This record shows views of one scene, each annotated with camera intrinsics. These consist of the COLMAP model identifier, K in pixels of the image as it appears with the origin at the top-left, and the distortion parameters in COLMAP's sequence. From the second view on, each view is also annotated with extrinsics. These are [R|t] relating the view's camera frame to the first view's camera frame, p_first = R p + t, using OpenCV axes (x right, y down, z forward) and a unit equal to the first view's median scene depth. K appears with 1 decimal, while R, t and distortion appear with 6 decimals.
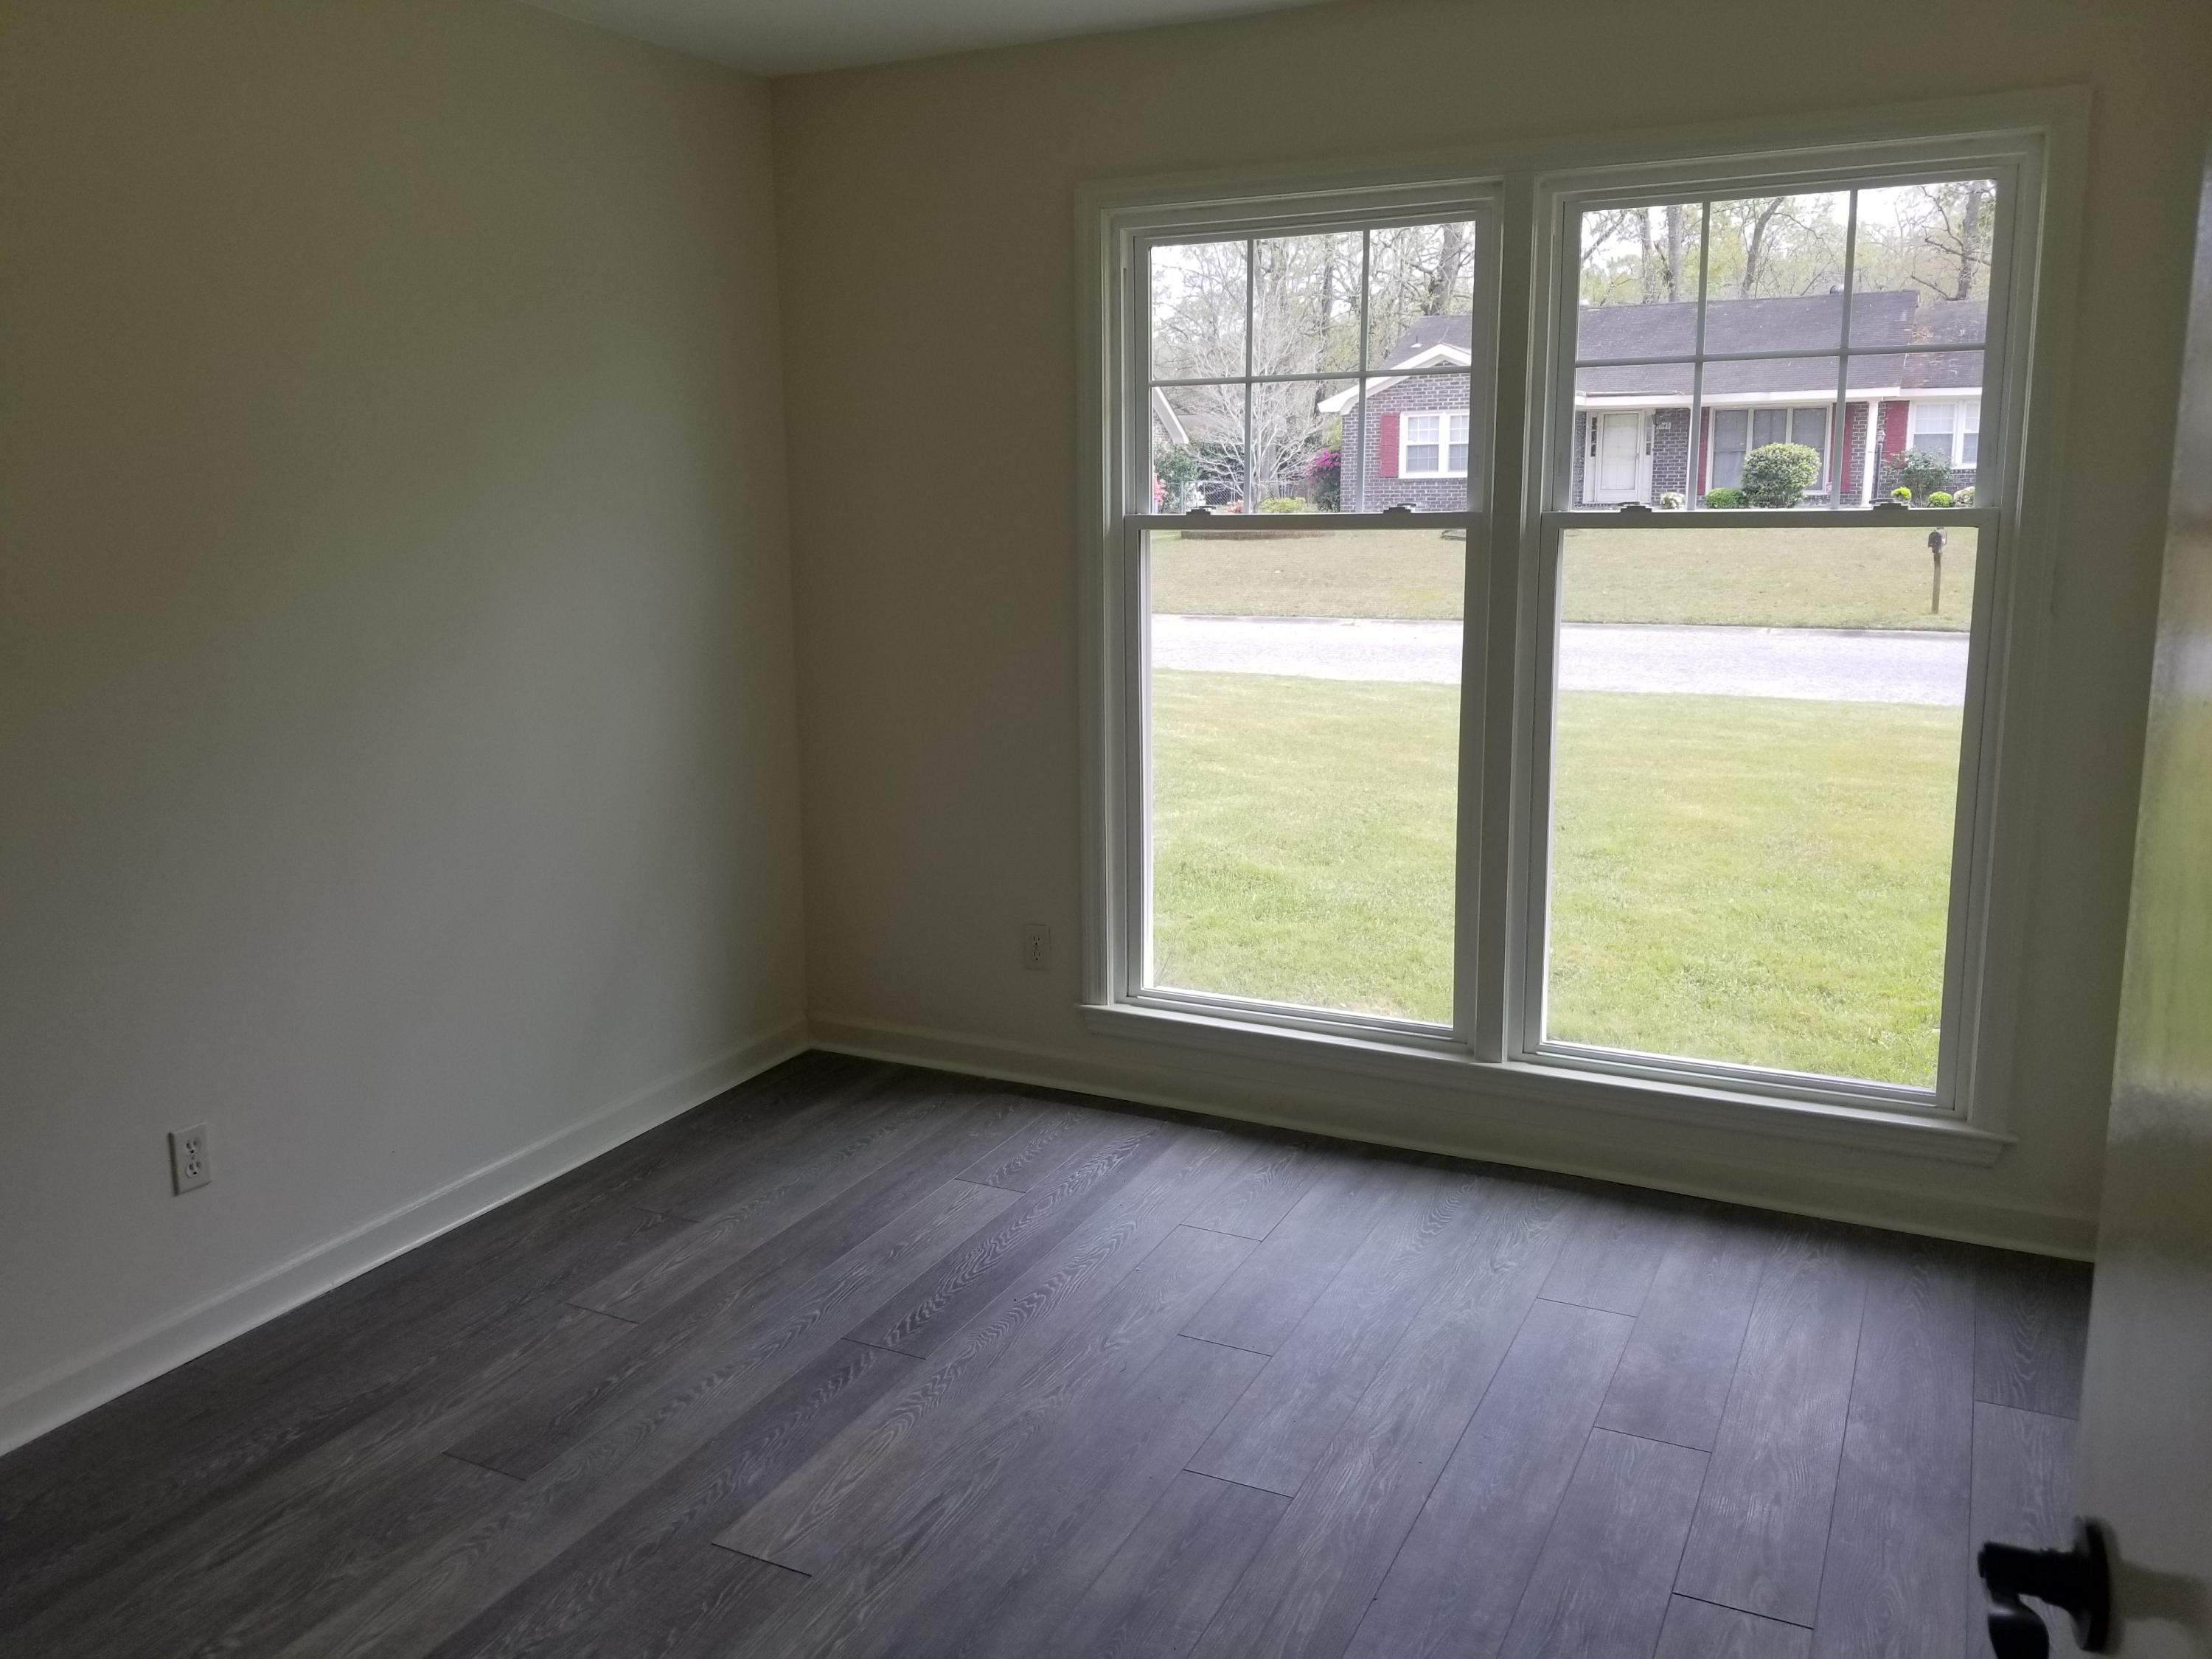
lens RADIAL K [[1750.0, 0, 1098.3], [0, 1750.0, 828.1], [0, 0, 1]] dist [0.062335, -0.083347]
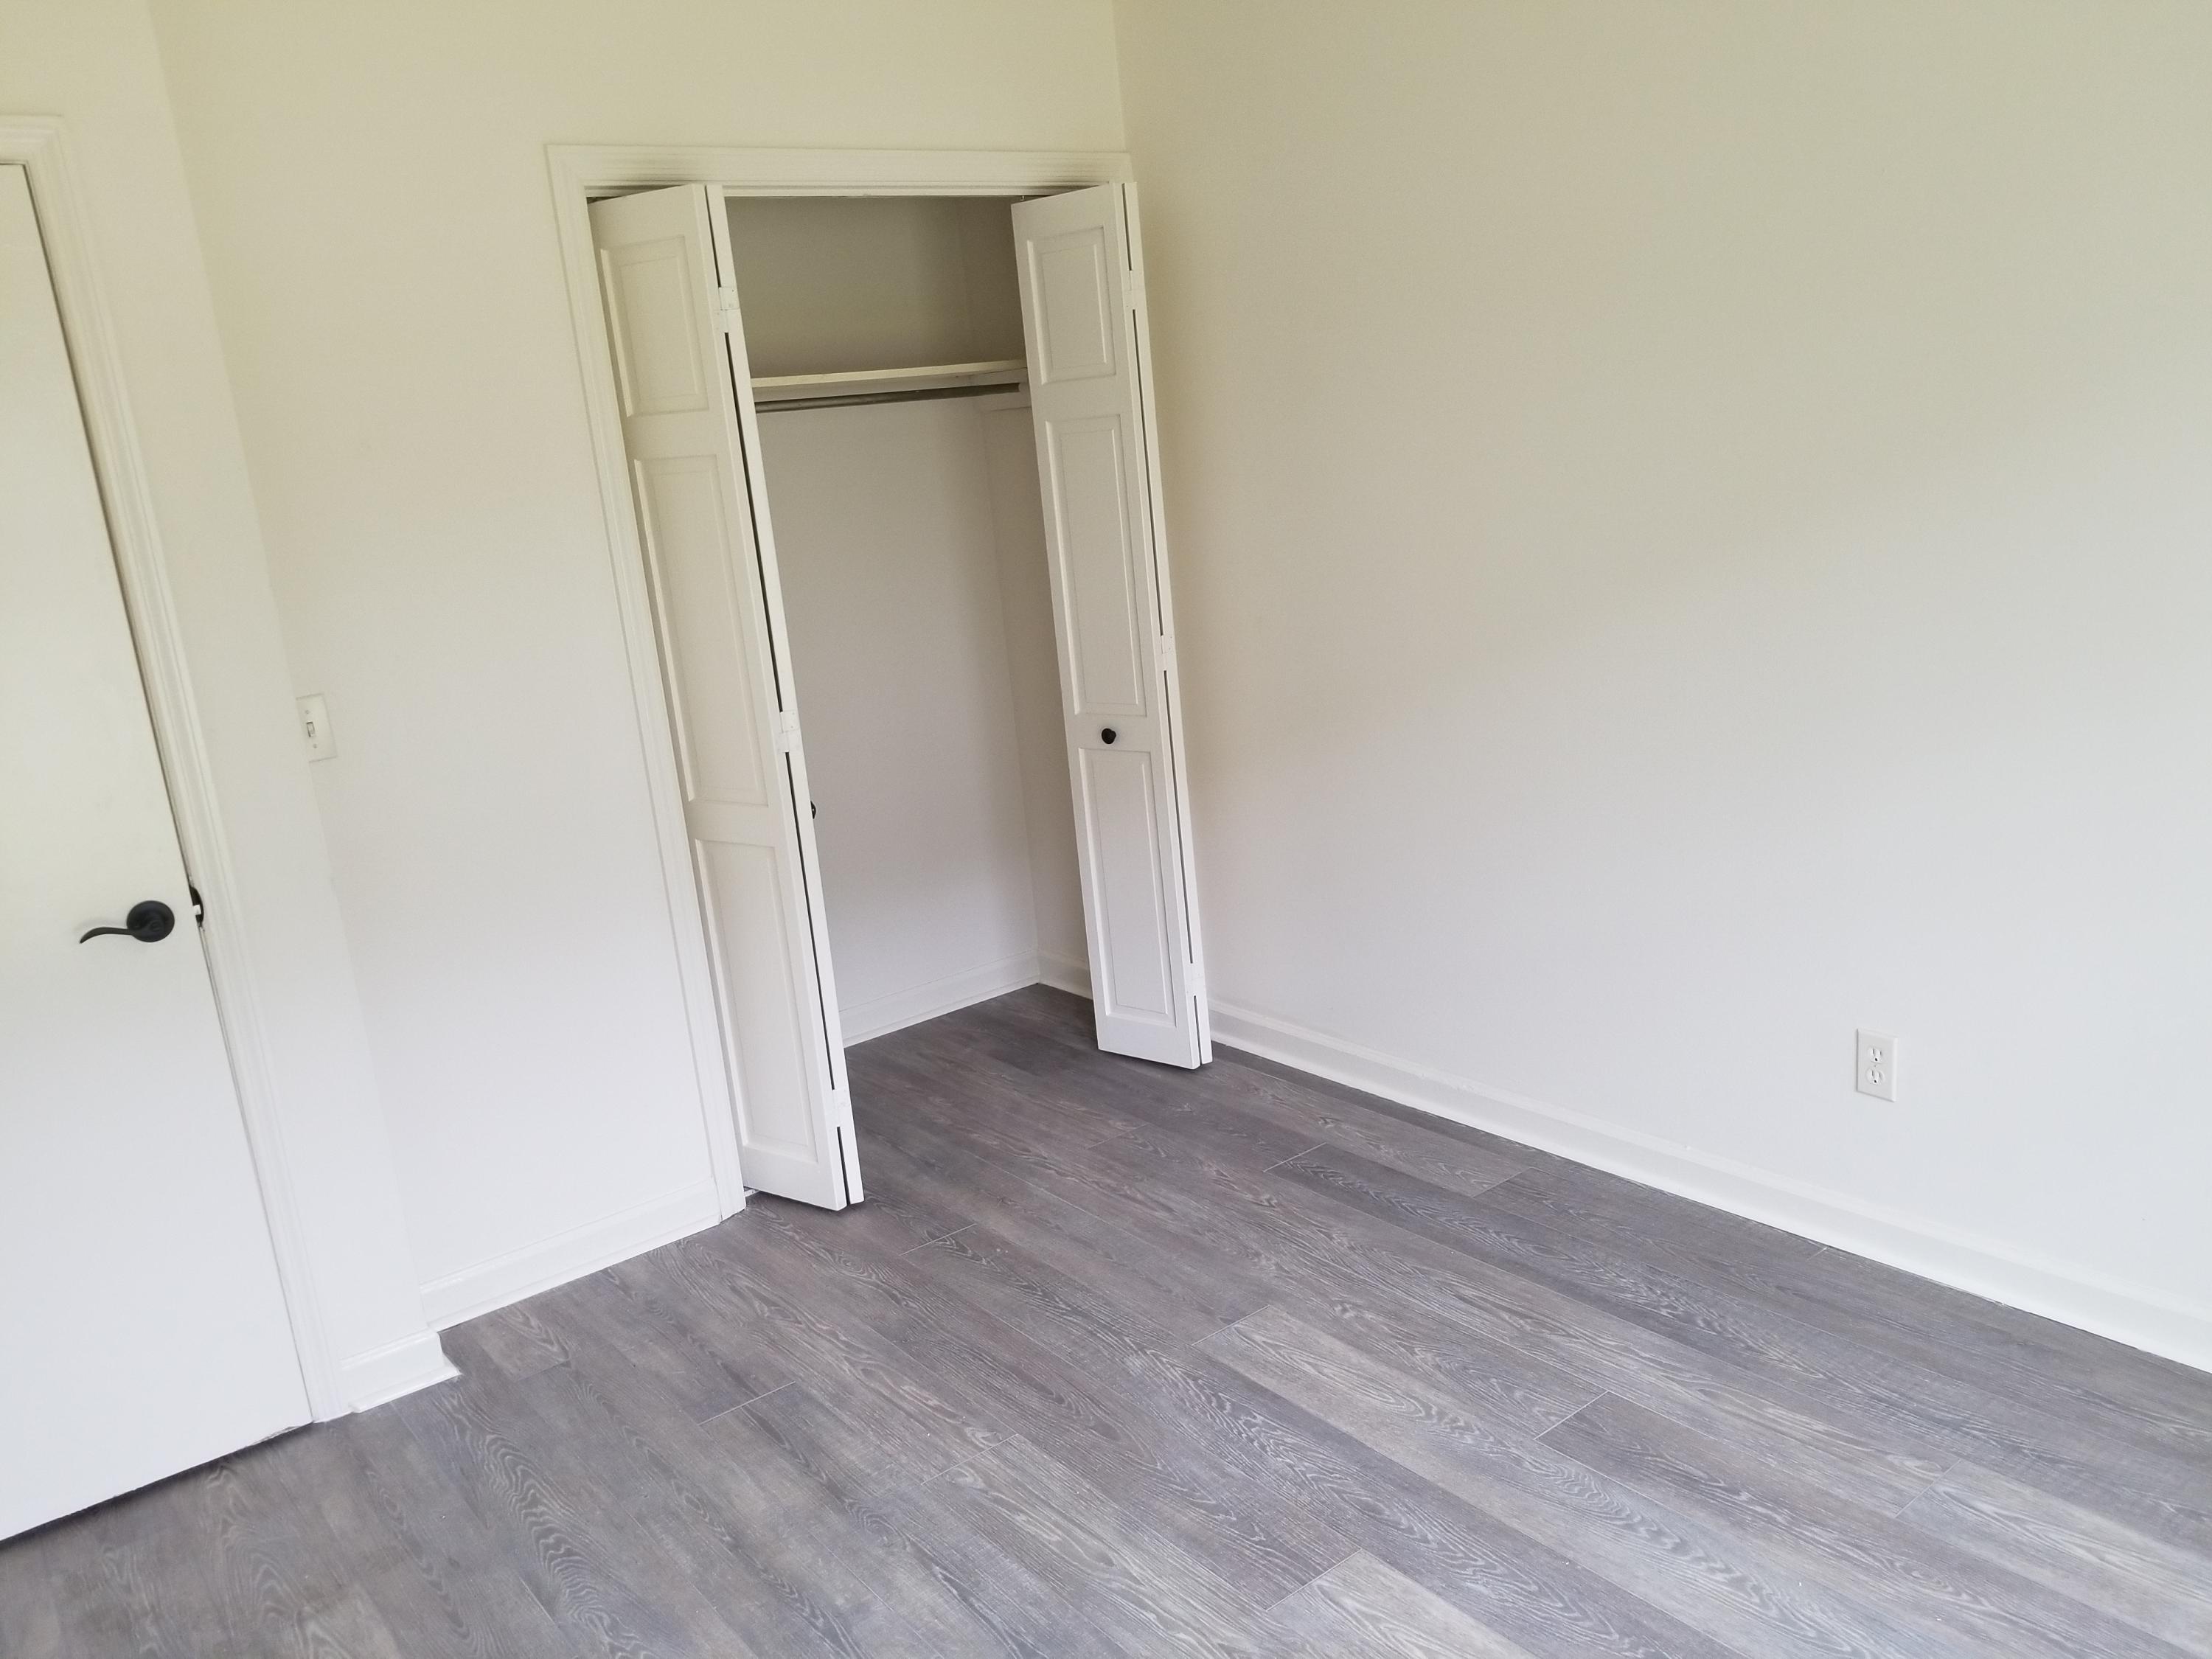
lens RADIAL K [[1750.0, 0, 1100.2], [0, 1750.0, 839.4], [0, 0, 1]] dist [0.062335, -0.083347]
pose [[-0.430765, 0.272237, -0.860423, 0.519168], [-0.075158, 0.939281, 0.334816, -0.245465], [0.899329, 0.208895, -0.384149, 1.080199]]
